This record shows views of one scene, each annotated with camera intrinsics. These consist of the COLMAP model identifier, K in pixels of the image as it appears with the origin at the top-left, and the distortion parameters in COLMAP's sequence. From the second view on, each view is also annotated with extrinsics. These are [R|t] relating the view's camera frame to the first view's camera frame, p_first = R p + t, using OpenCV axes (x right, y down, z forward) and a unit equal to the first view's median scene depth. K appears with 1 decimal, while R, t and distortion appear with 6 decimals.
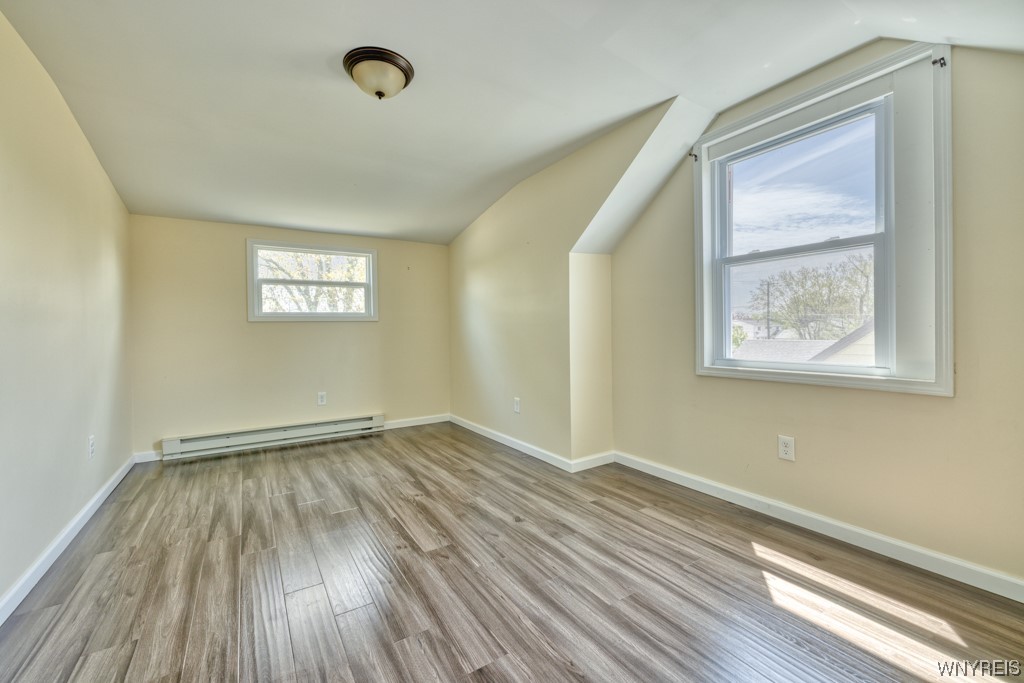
lens RADIAL K [[425.2, 0, 507.7], [0, 425.2, 340.2], [0, 0, 1]] dist [-0.003089, 0.000177]
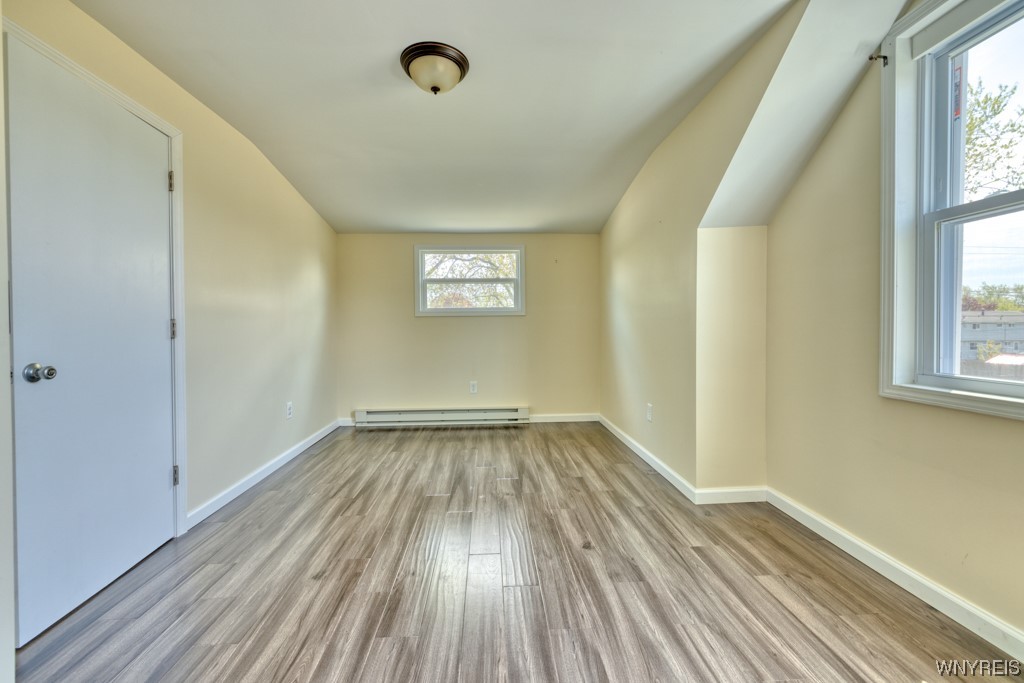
lens RADIAL K [[425.2, 0, 503.1], [0, 425.2, 339.4], [0, 0, 1]] dist [-0.003089, 0.000177]
pose [[0.872694, 0.022051, -0.487770, 0.210289], [-0.015302, 0.999724, 0.017819, -0.006874], [0.488028, -0.008086, 0.872790, 0.123161]]
